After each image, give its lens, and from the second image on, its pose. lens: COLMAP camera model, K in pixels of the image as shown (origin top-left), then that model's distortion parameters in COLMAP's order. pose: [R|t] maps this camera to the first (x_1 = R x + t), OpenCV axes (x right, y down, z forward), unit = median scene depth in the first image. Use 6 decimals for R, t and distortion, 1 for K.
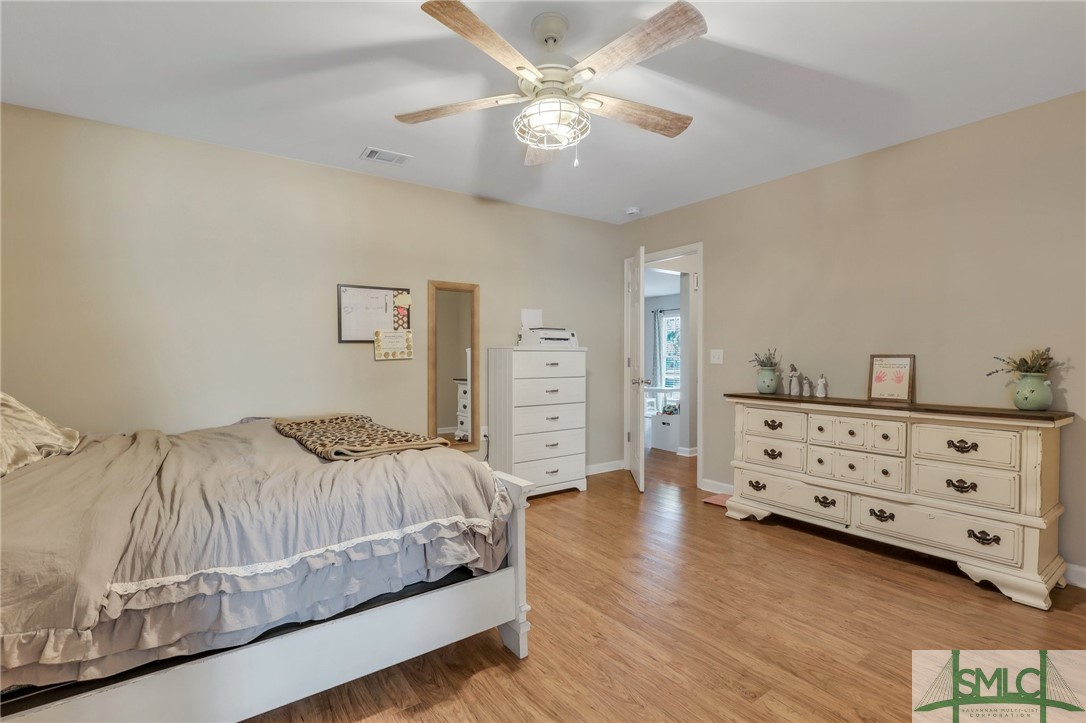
lens RADIAL K [[499.8, 0, 534.7], [0, 499.8, 363.1], [0, 0, 1]] dist [-0.032221, 0.004612]
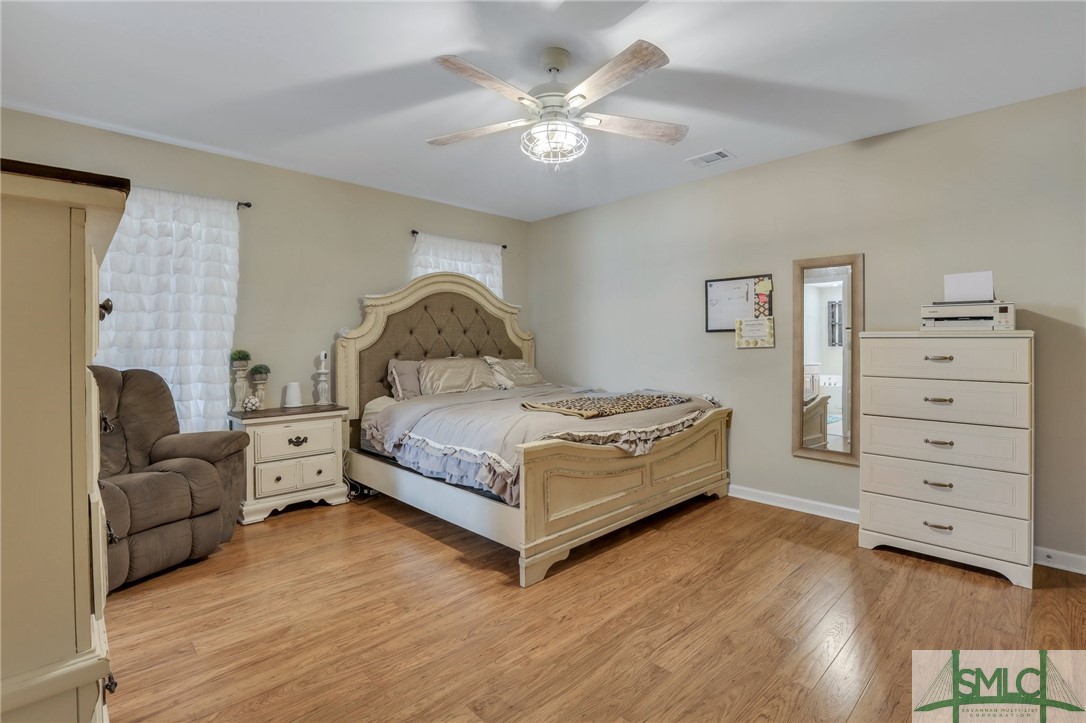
lens RADIAL K [[499.8, 0, 546.3], [0, 499.8, 341.5], [0, 0, 1]] dist [-0.032221, 0.004612]
pose [[0.167736, -0.001159, -0.985831, 0.621178], [-0.020363, 0.999782, -0.004640, -0.007002], [0.985622, 0.020852, 0.167676, 0.429356]]
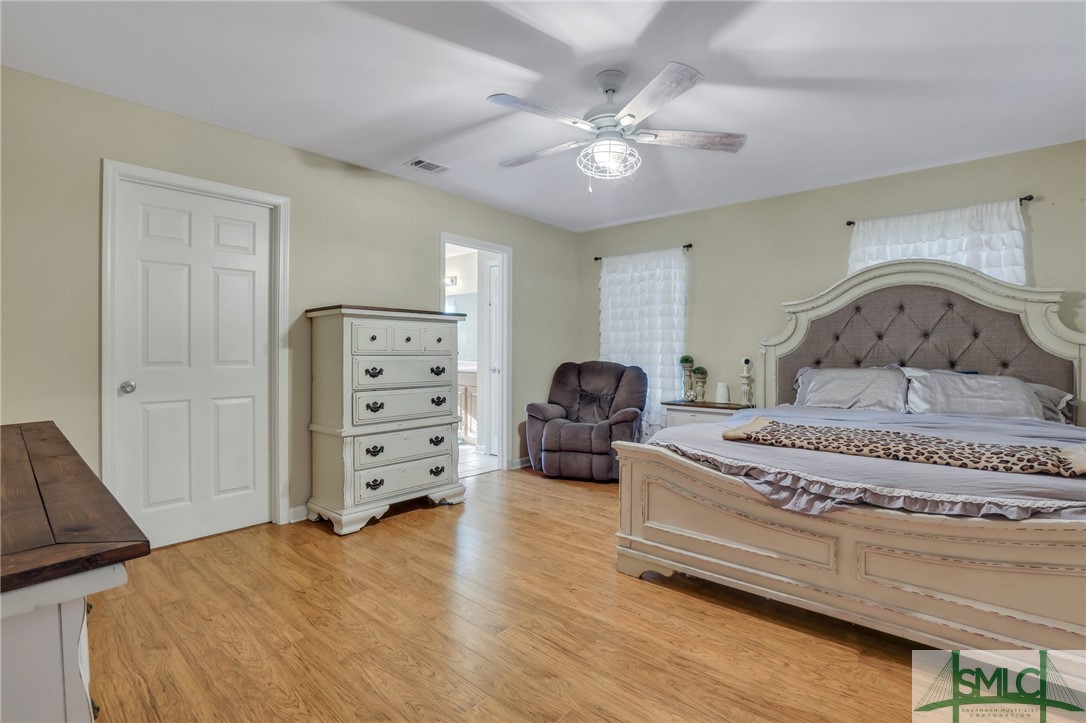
lens RADIAL K [[499.8, 0, 554.1], [0, 499.8, 355.3], [0, 0, 1]] dist [-0.032221, 0.004612]
pose [[-0.962945, 0.000823, -0.269695, 0.265698], [-0.007116, 0.999570, 0.028459, -0.016592], [0.269603, 0.029323, -0.962525, 1.151878]]
